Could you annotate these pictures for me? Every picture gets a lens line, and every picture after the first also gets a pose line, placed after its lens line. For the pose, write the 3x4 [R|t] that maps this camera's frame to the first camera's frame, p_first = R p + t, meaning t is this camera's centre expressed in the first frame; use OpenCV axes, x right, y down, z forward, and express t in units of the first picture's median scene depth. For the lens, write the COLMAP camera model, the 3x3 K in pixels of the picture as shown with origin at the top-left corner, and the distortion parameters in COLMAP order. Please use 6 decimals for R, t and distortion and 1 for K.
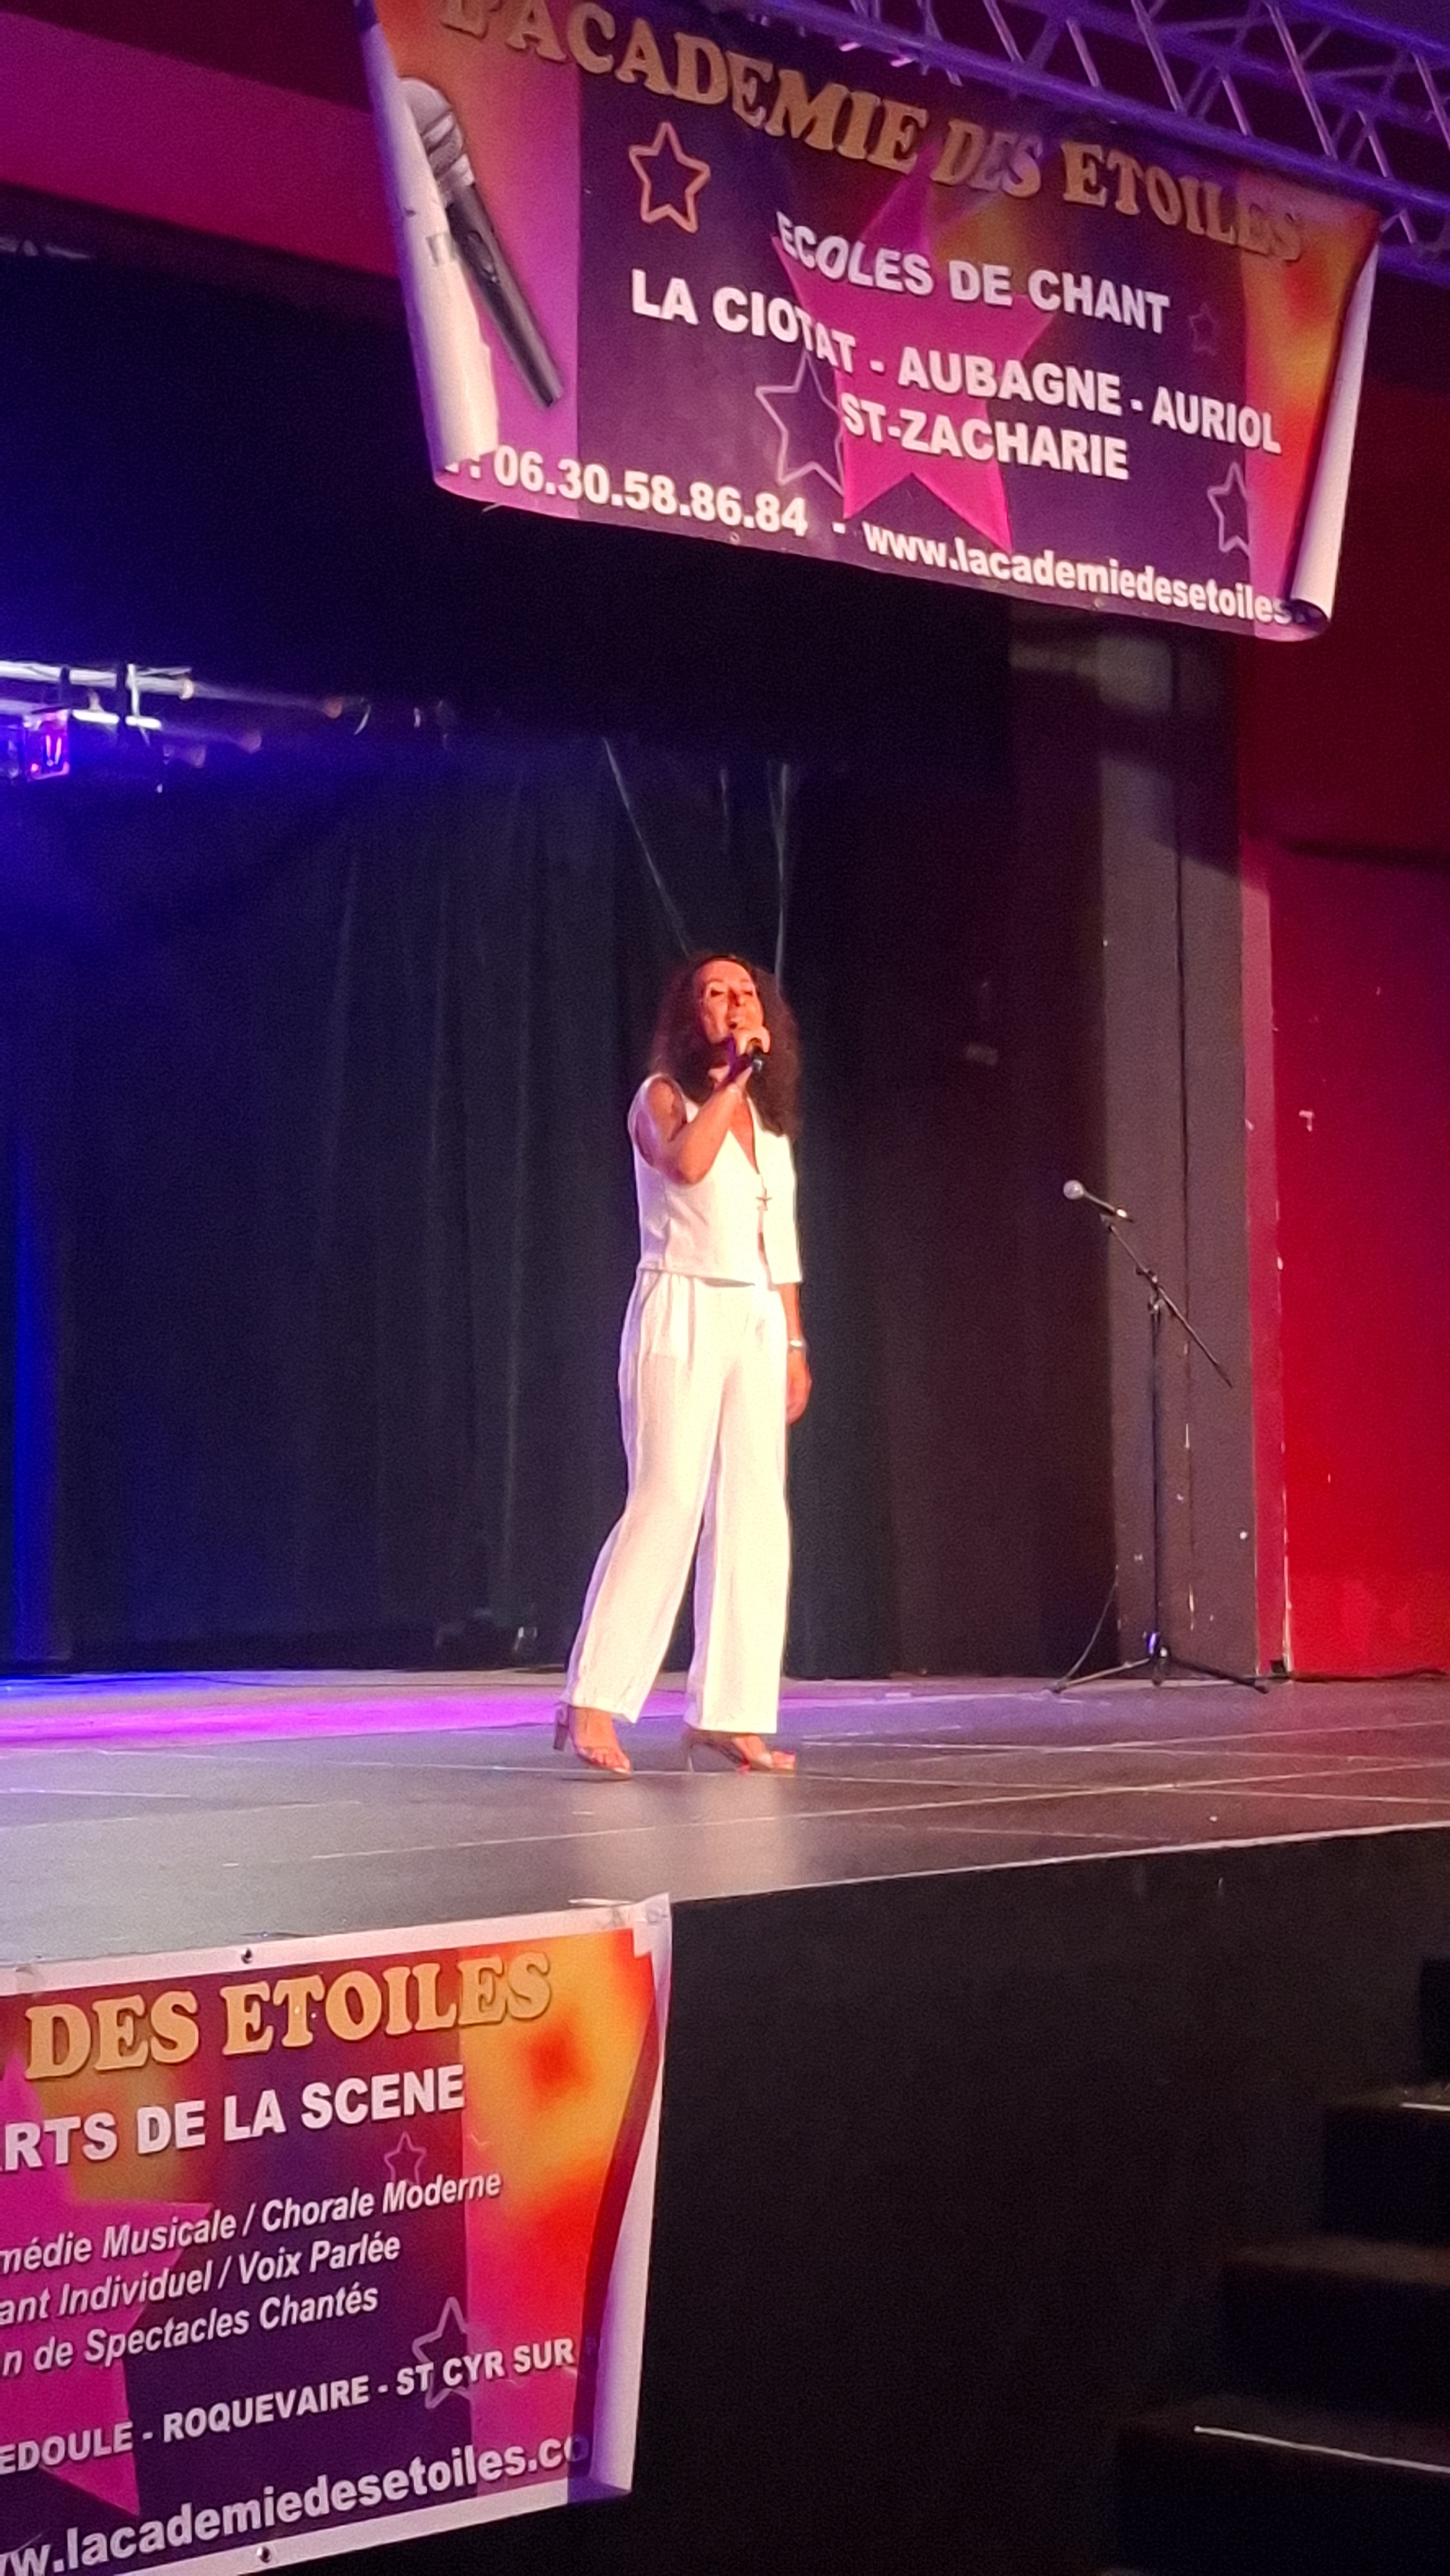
lens RADIAL K [[4584.4, 0, 700.4], [0, 4584.4, 1306.8], [0, 0, 1]] dist [0.139979, 0.000000]
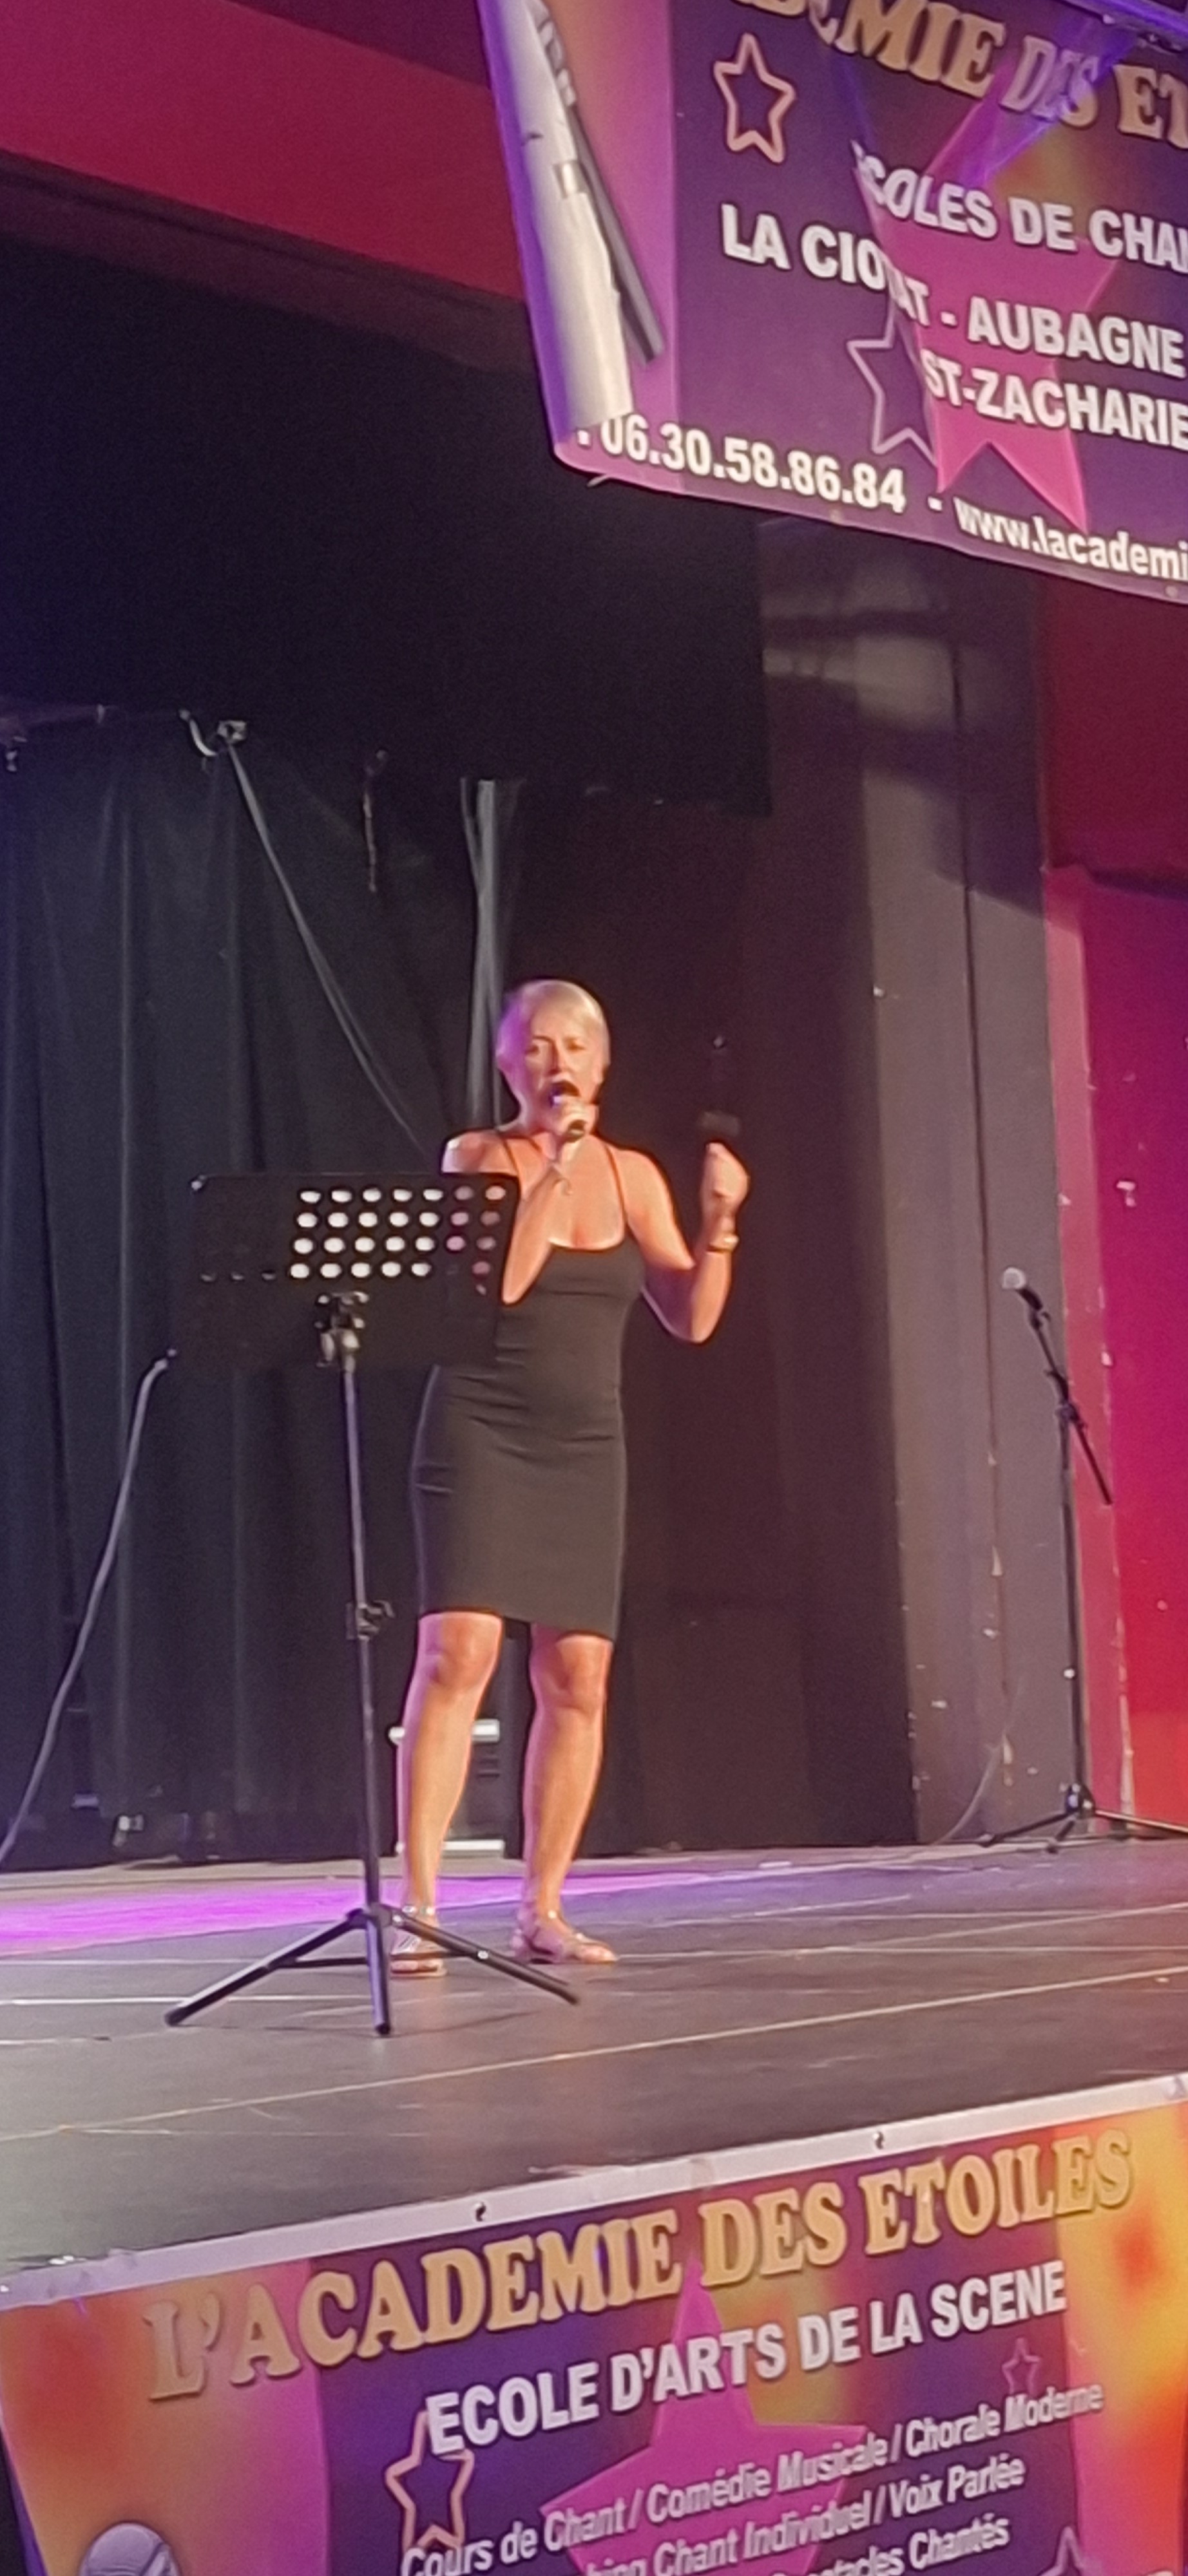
lens RADIAL K [[5478.4, 0, 637.9], [0, 5478.4, 1382.3], [0, 0, 1]] dist [0.140712, 0.000000]
pose [[0.987110, -0.022264, 0.158487, -0.196861], [0.024101, 0.999663, -0.009681, 0.004685], [-0.158218, 0.013376, 0.987314, -0.010625]]
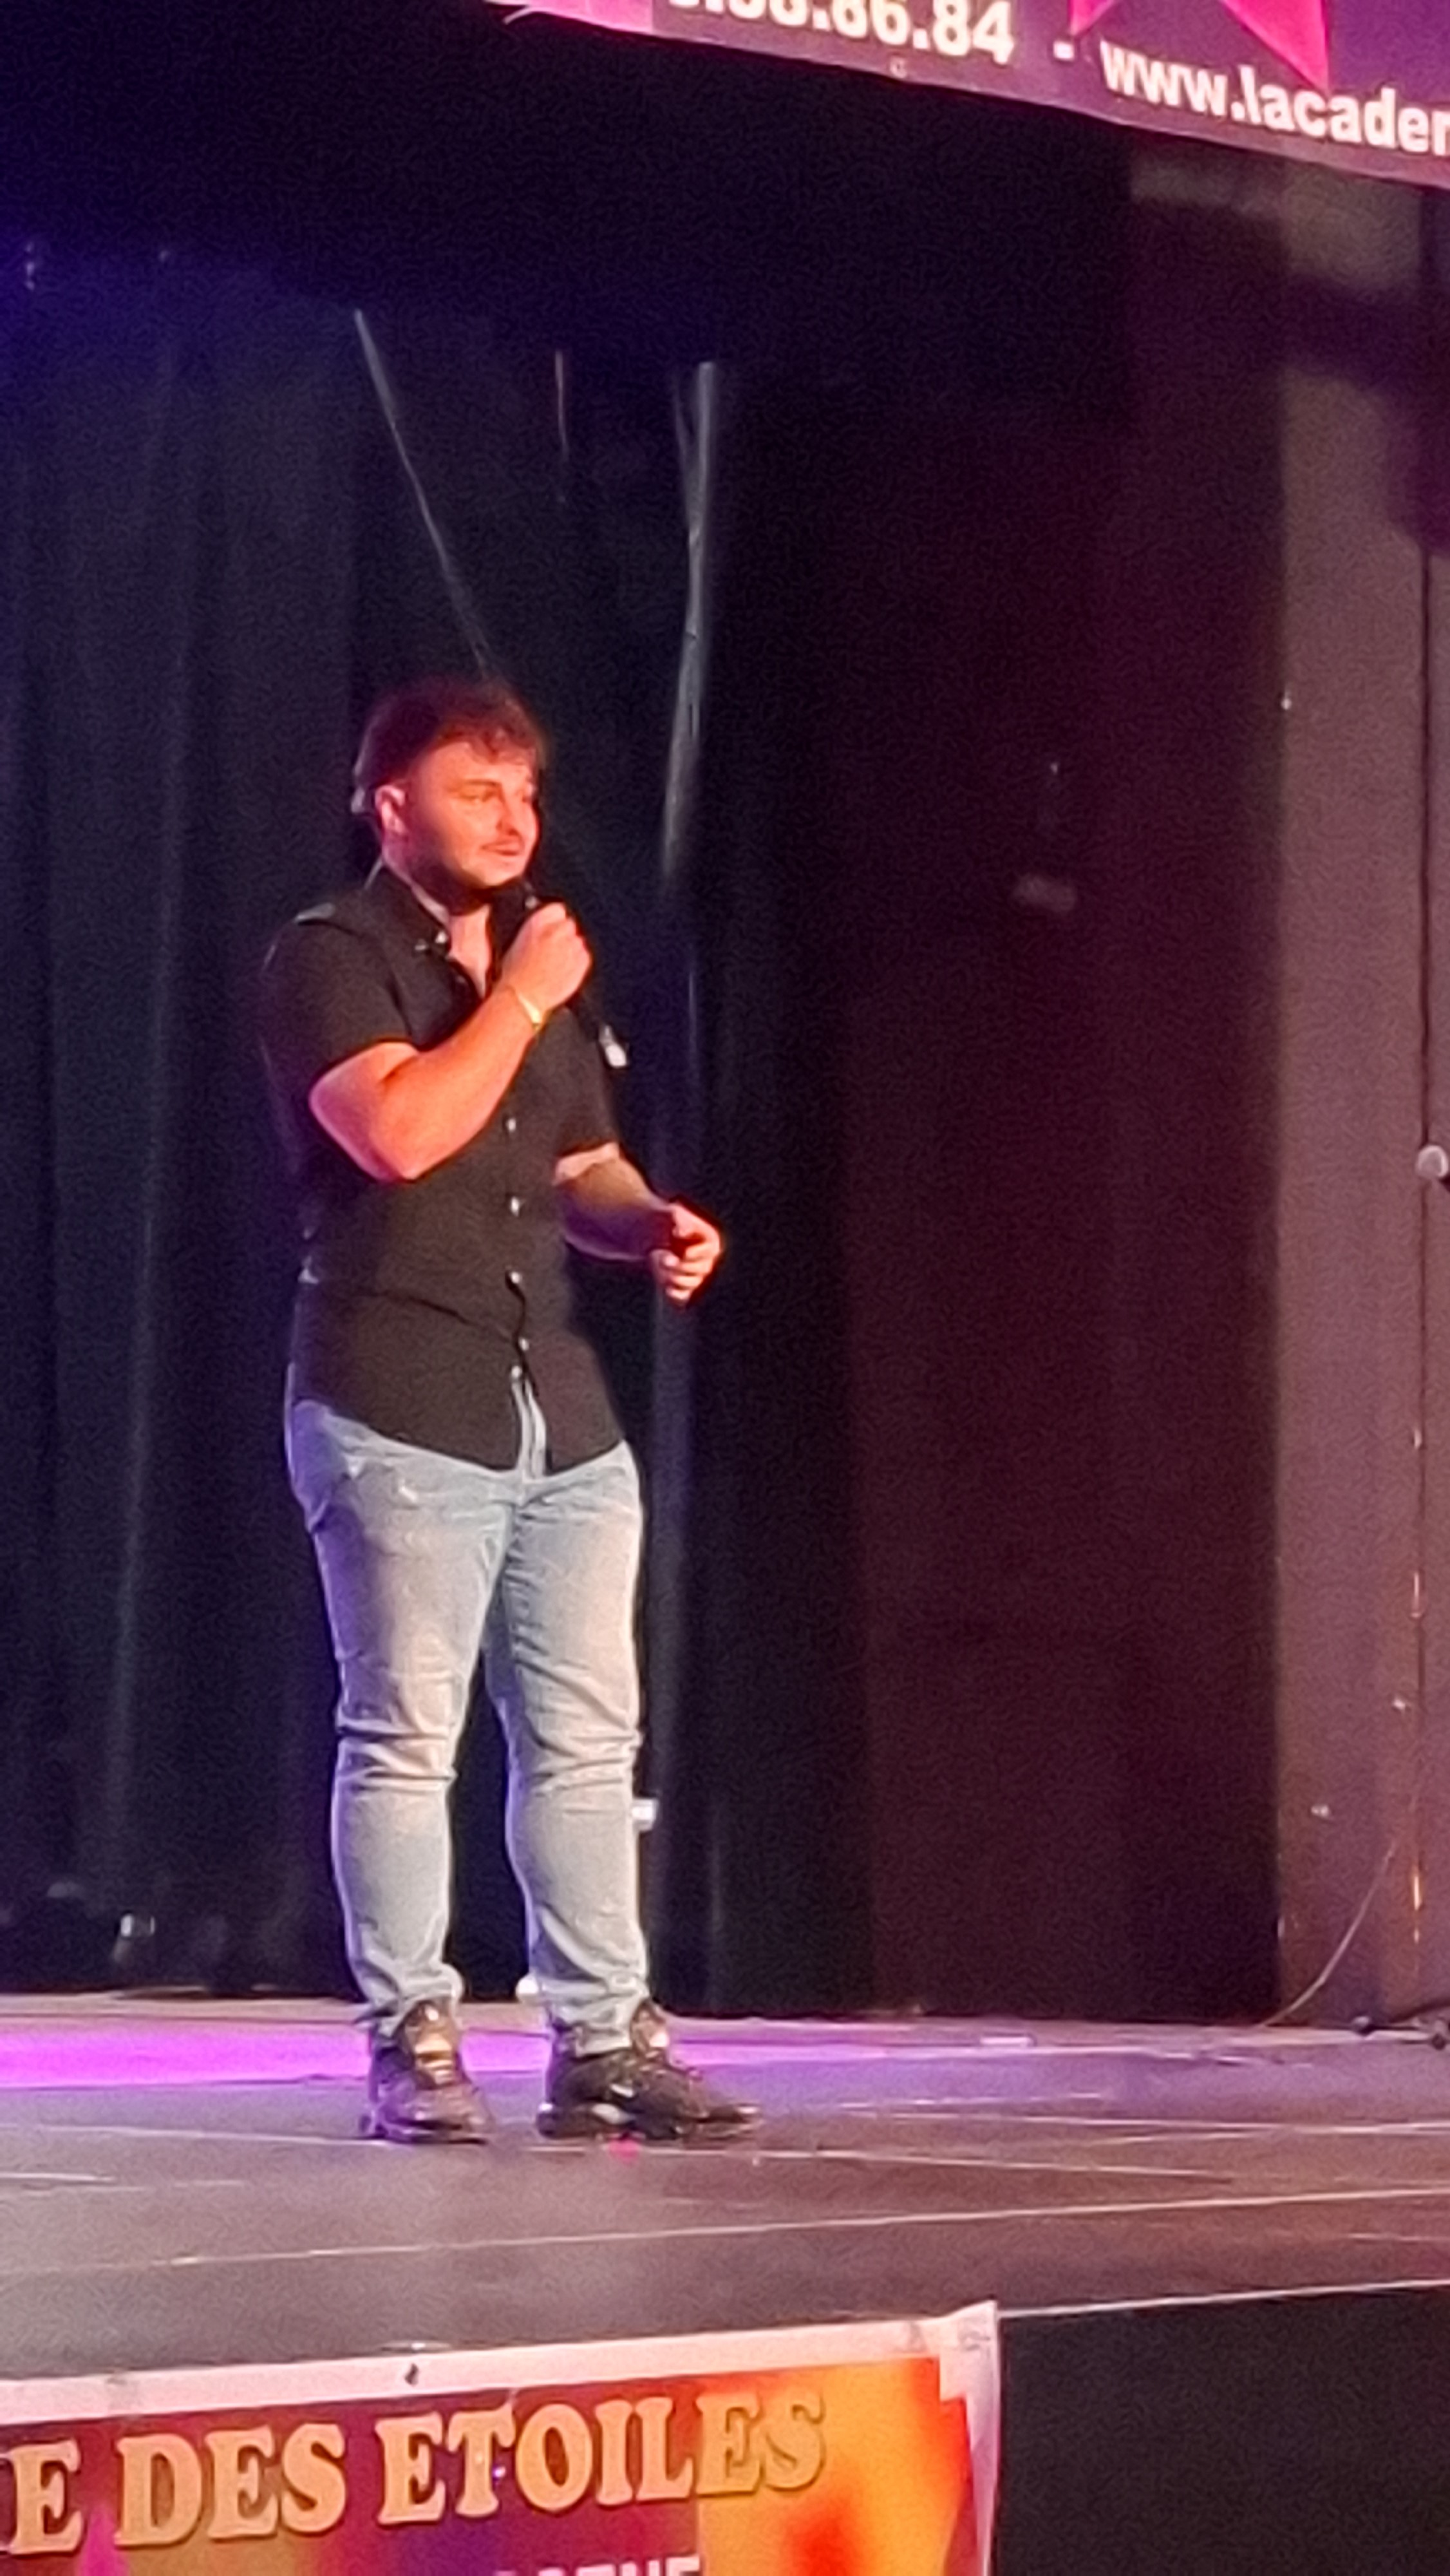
lens RADIAL K [[9371.8, 0, 680.3], [0, 9371.8, 1323.6], [0, 0, 1]] dist [0.219987, 0.000000]
pose [[0.997192, 0.025879, 0.070268, -0.101966], [-0.026027, 0.999661, 0.001191, -0.005985], [-0.070214, -0.003017, 0.997527, -0.208426]]
